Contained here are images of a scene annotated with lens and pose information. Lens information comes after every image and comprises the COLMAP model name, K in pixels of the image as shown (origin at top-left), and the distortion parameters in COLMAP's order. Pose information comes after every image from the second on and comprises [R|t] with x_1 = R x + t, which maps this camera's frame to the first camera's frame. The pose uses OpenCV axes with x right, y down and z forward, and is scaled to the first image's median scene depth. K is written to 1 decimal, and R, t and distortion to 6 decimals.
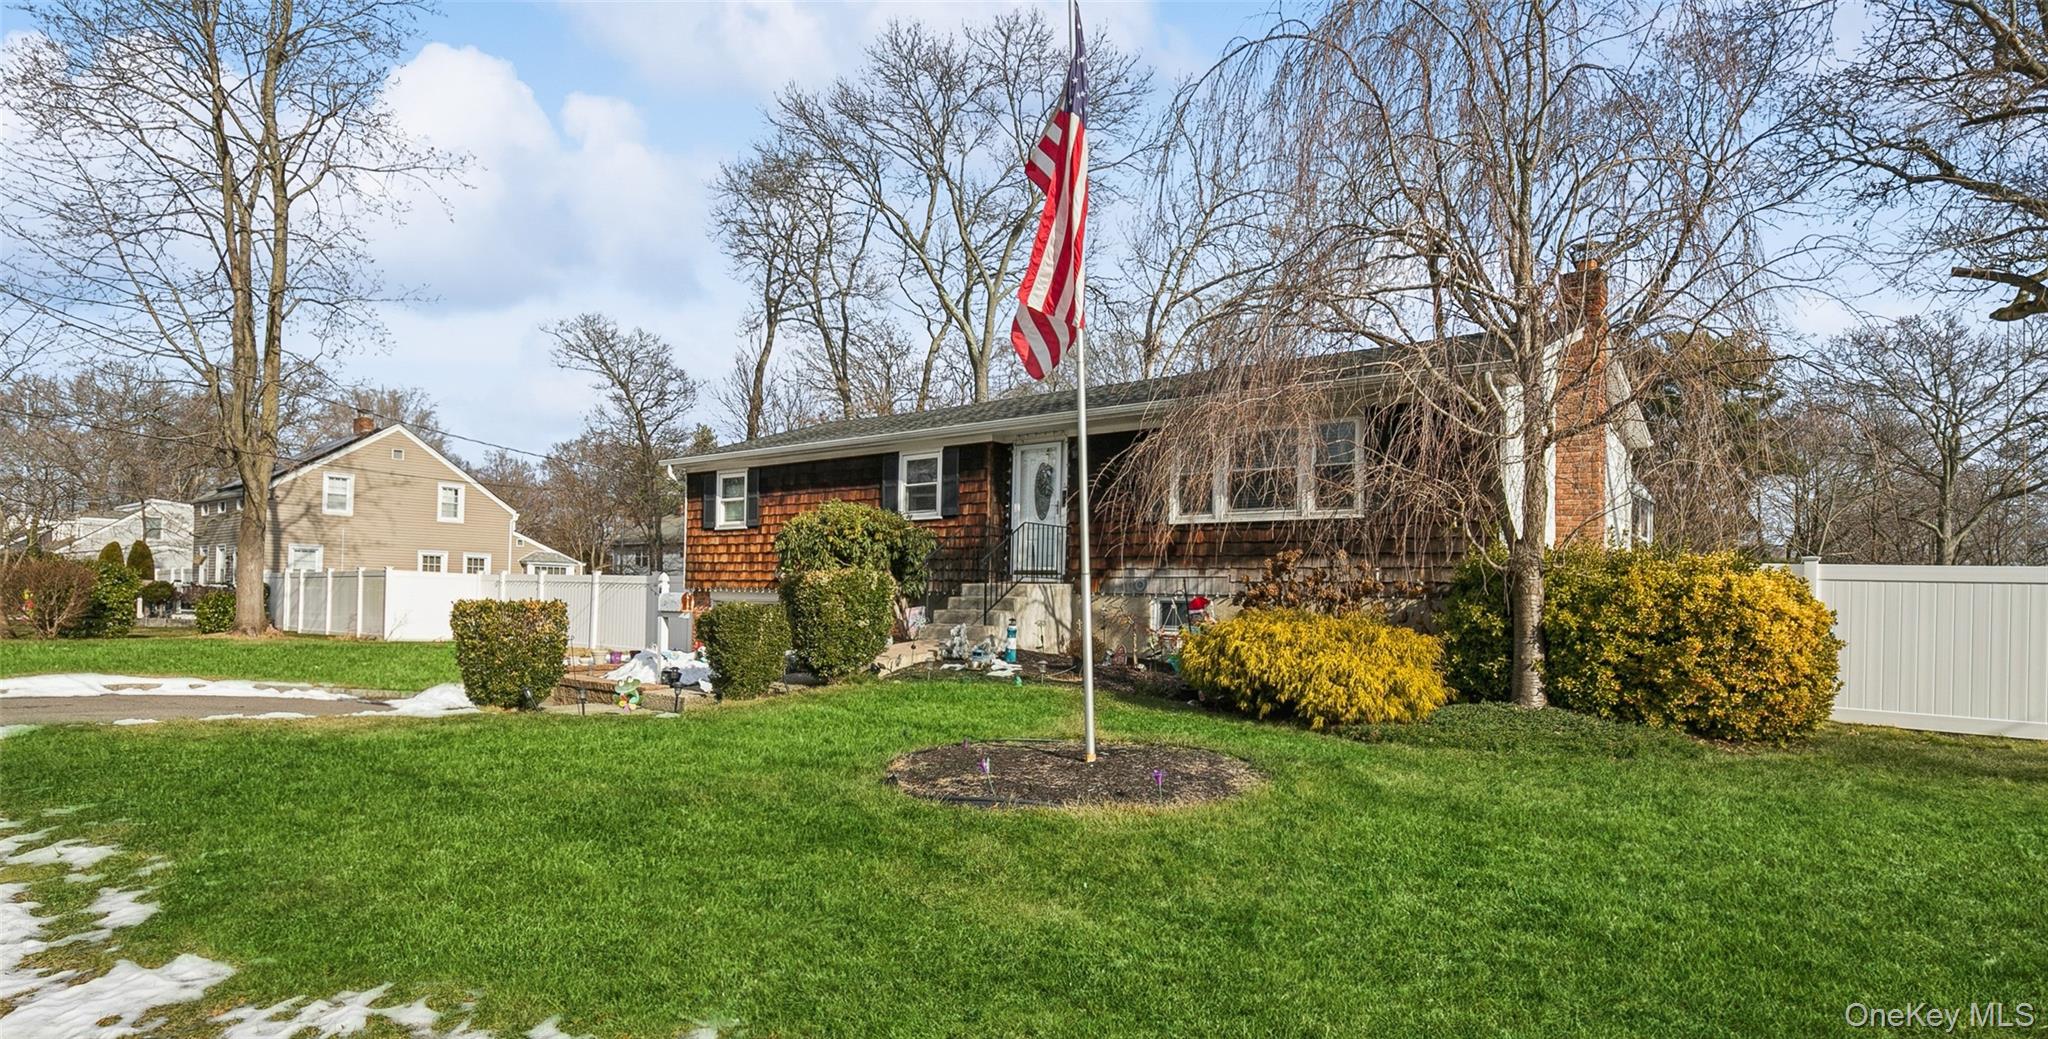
lens RADIAL K [[1194.4, 0, 1025.5], [0, 1194.4, 523.1], [0, 0, 1]] dist [0.007743, 0.000664]
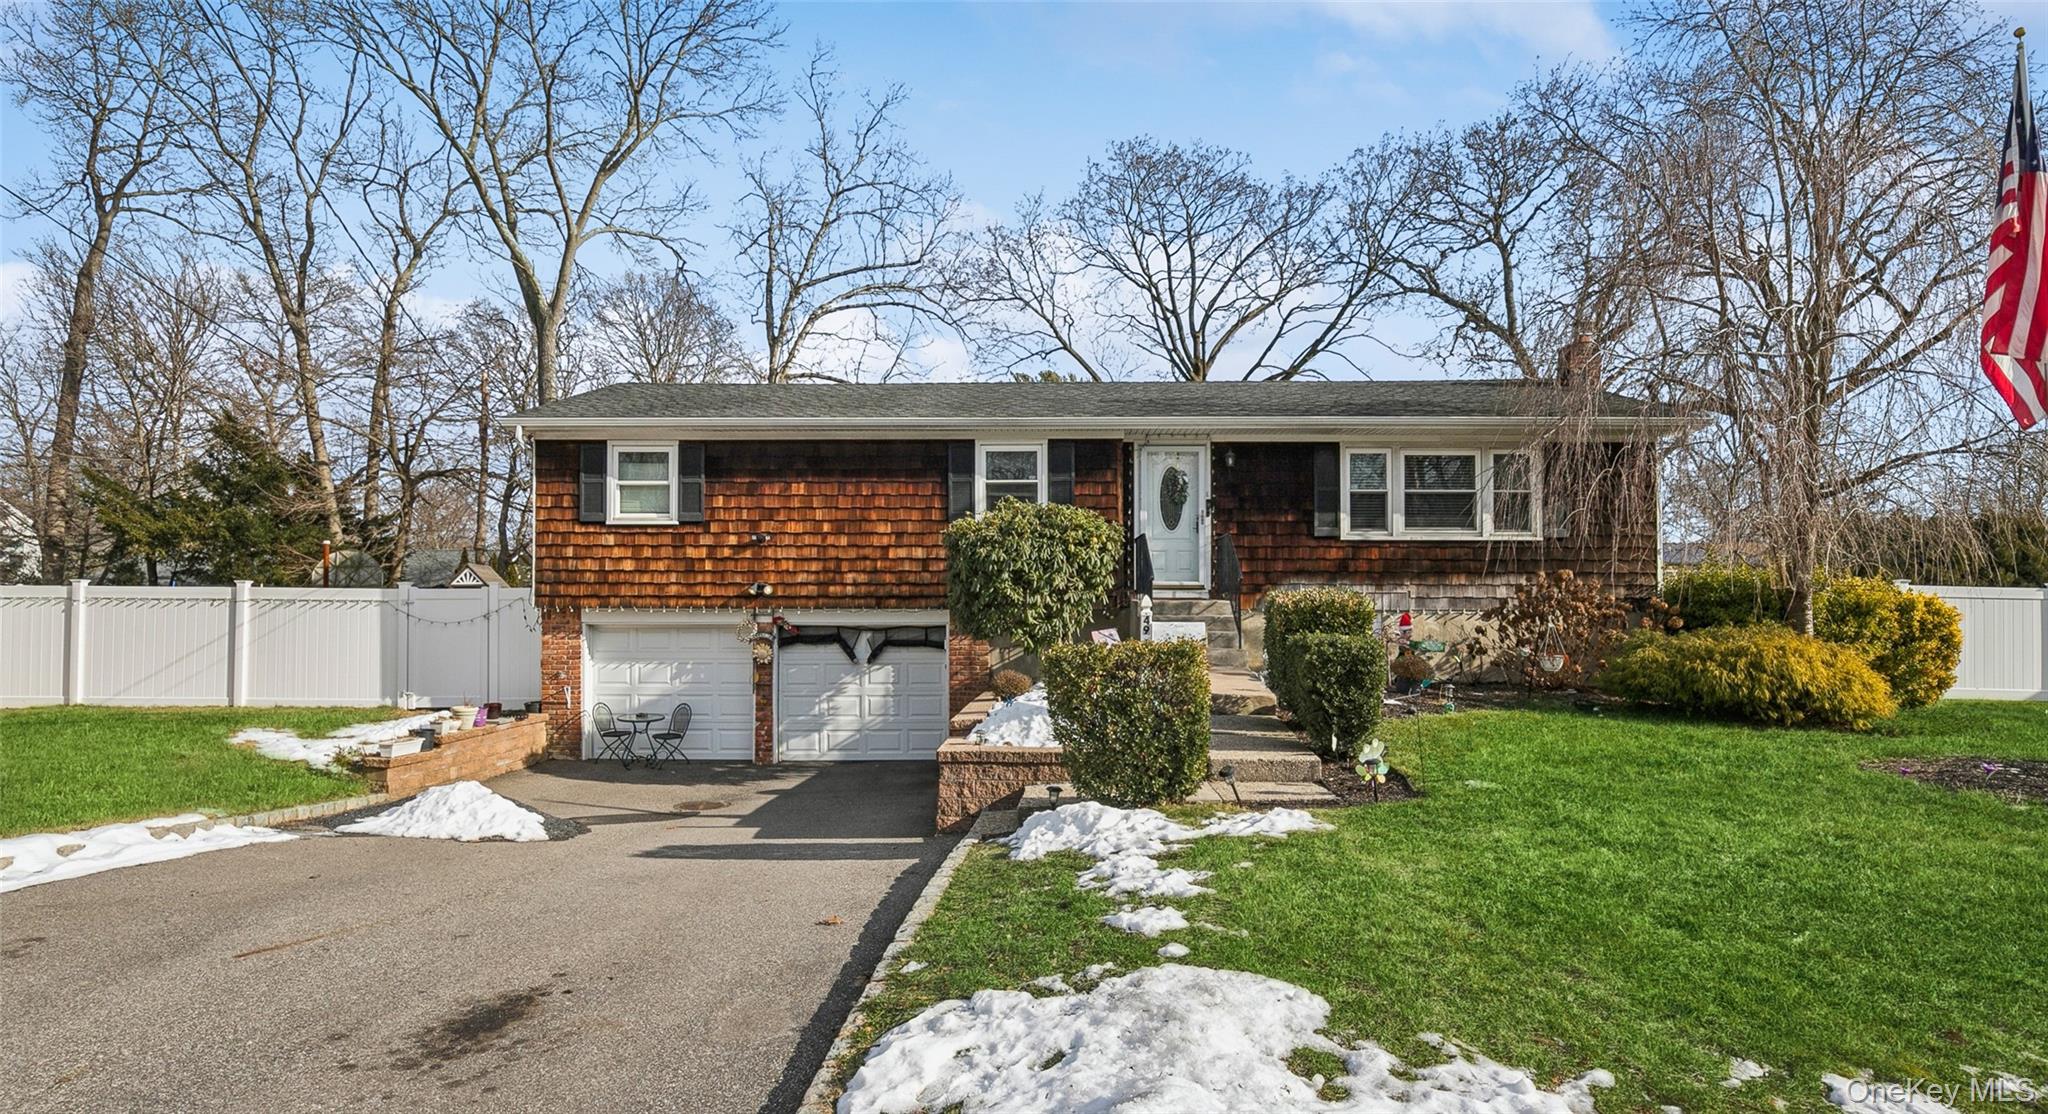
lens RADIAL K [[1177.5, 0, 1023.9], [0, 1177.5, 564.8], [0, 0, 1]] dist [0.002501, -0.000950]
pose [[0.769753, 0.009789, 0.638266, -0.543569], [-0.031210, 0.999264, 0.022315, 0.006582], [-0.637578, -0.037097, 0.769492, 0.322373]]
